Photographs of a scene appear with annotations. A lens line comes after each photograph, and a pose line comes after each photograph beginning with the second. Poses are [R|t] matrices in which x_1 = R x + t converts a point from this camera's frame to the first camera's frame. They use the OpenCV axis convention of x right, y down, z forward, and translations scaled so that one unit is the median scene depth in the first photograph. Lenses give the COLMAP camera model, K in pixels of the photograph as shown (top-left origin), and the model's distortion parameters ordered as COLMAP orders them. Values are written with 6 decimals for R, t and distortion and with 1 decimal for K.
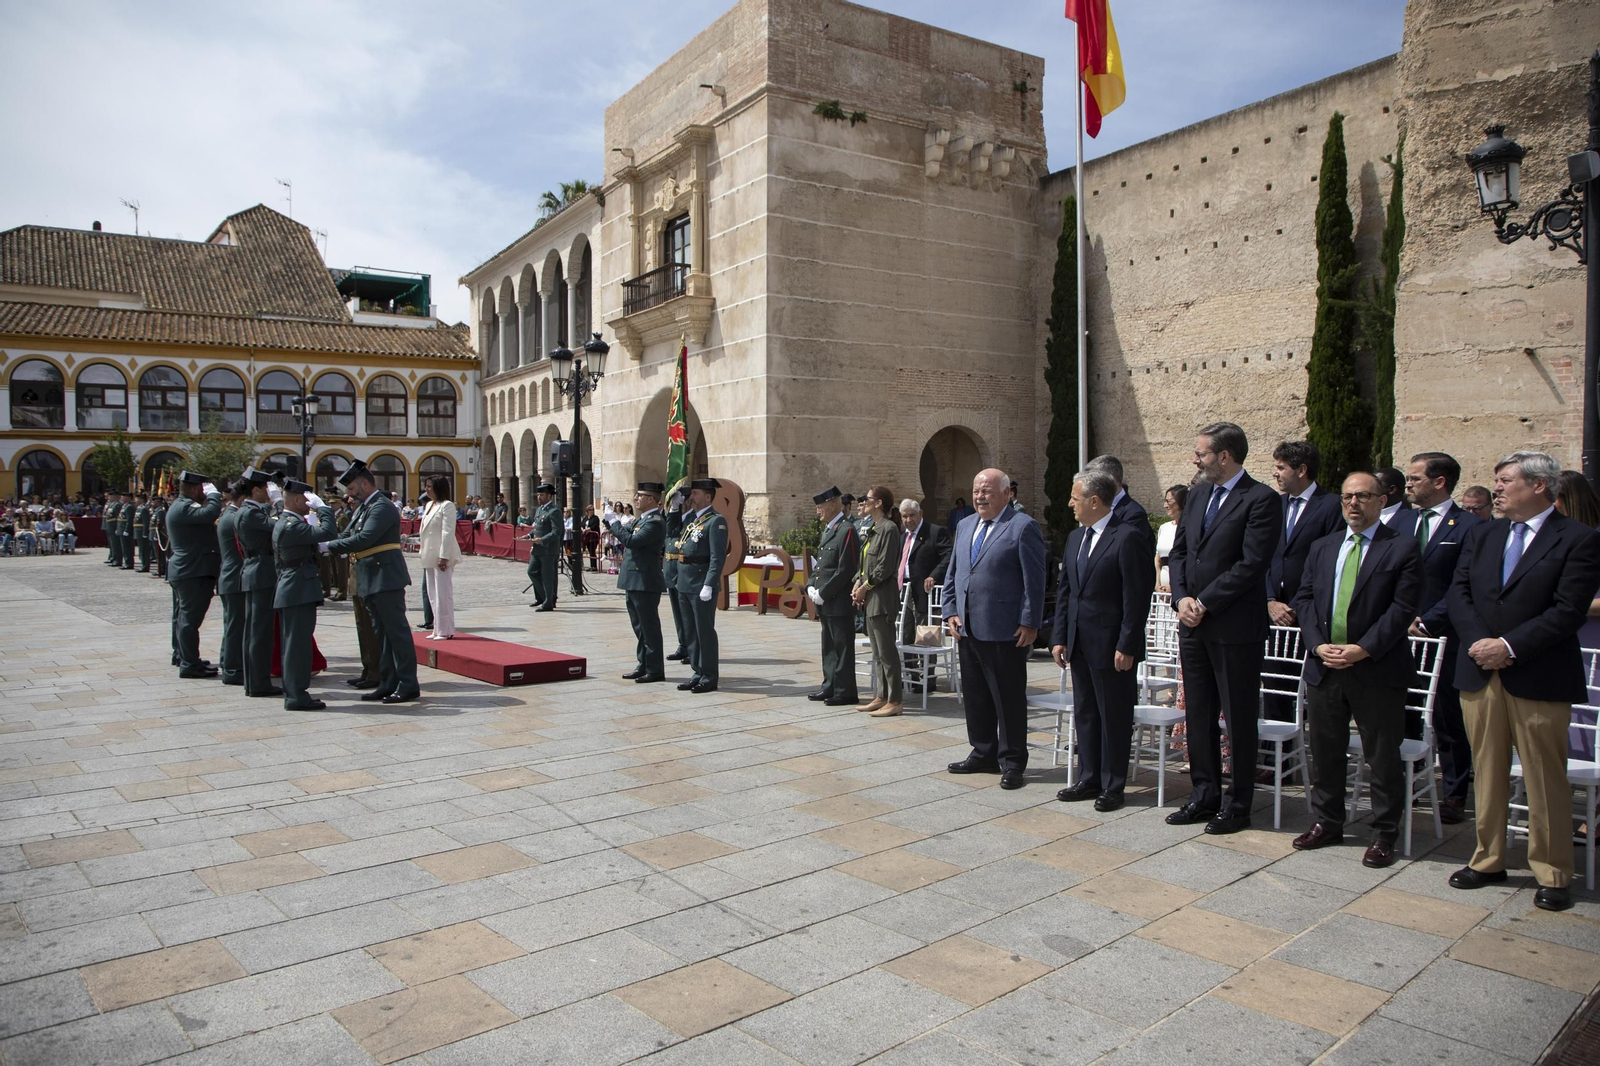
lens RADIAL K [[1083.5, 0, 800.0], [0, 1083.5, 533.0], [0, 0, 1]] dist [-0.091620, 0.052651]
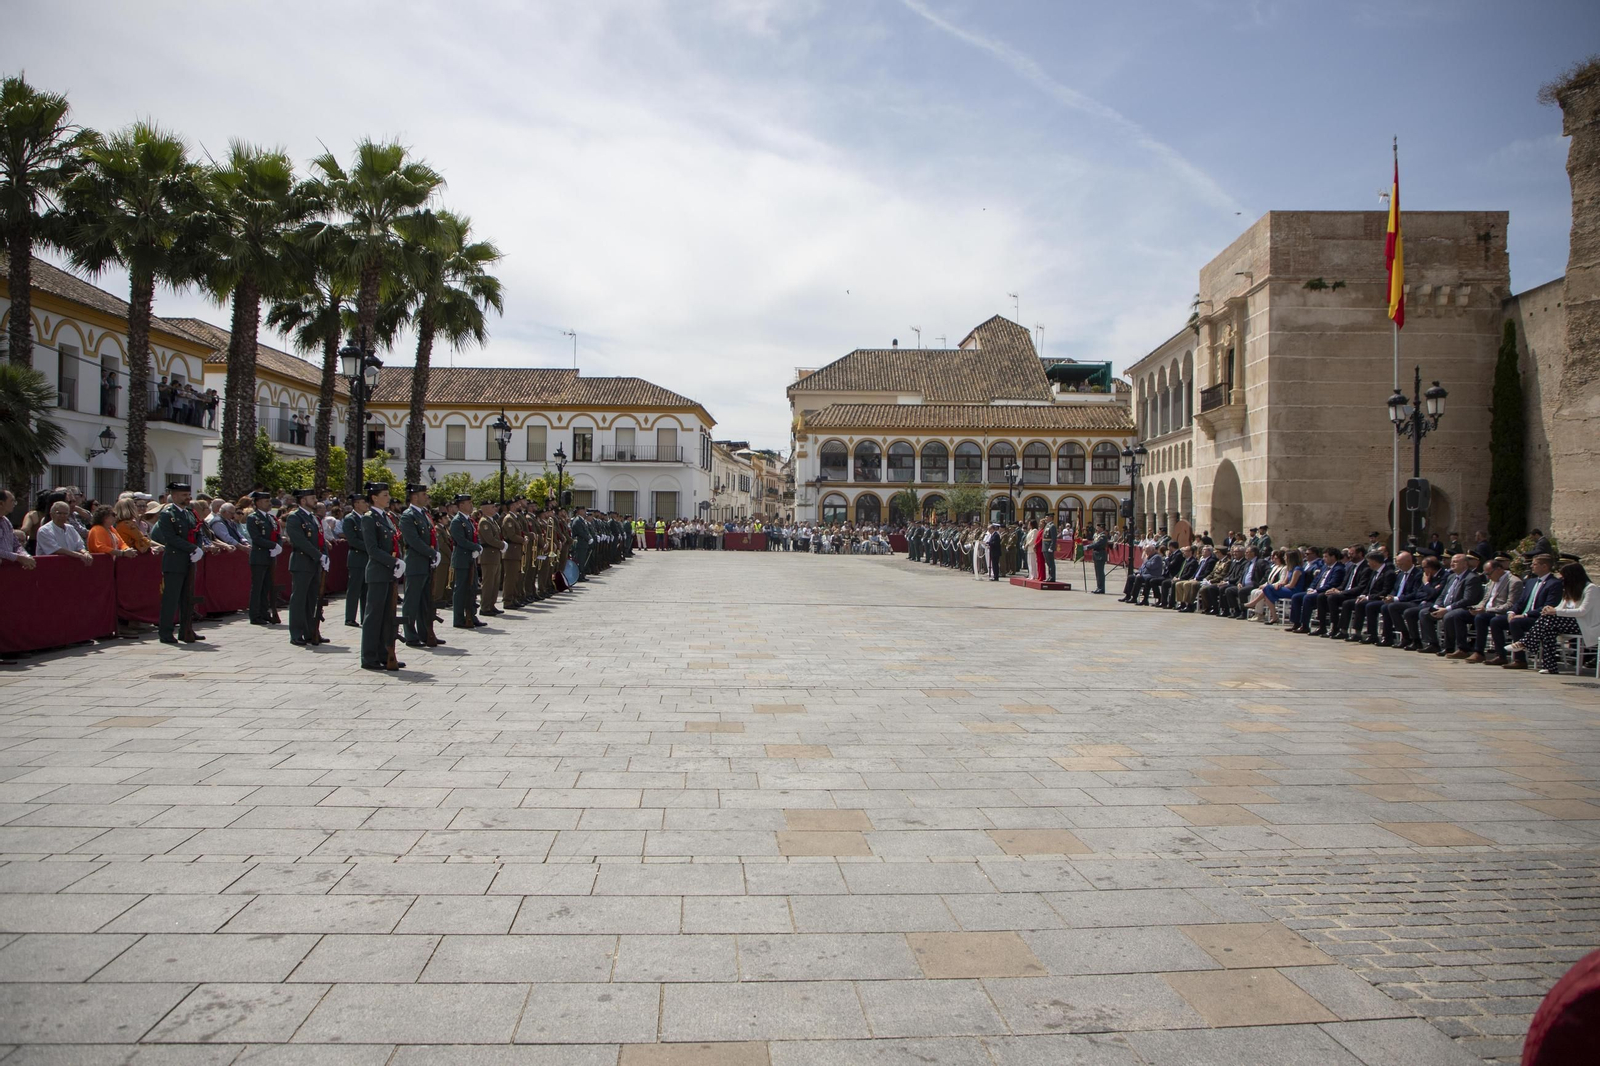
lens RADIAL K [[1083.5, 0, 800.0], [0, 1083.5, 533.0], [0, 0, 1]] dist [-0.091620, 0.052651]
pose [[0.792118, 0.020468, -0.610024, 0.360802], [-0.037065, 0.999206, -0.014602, 0.017946], [0.609241, 0.034177, 0.792248, -0.636482]]
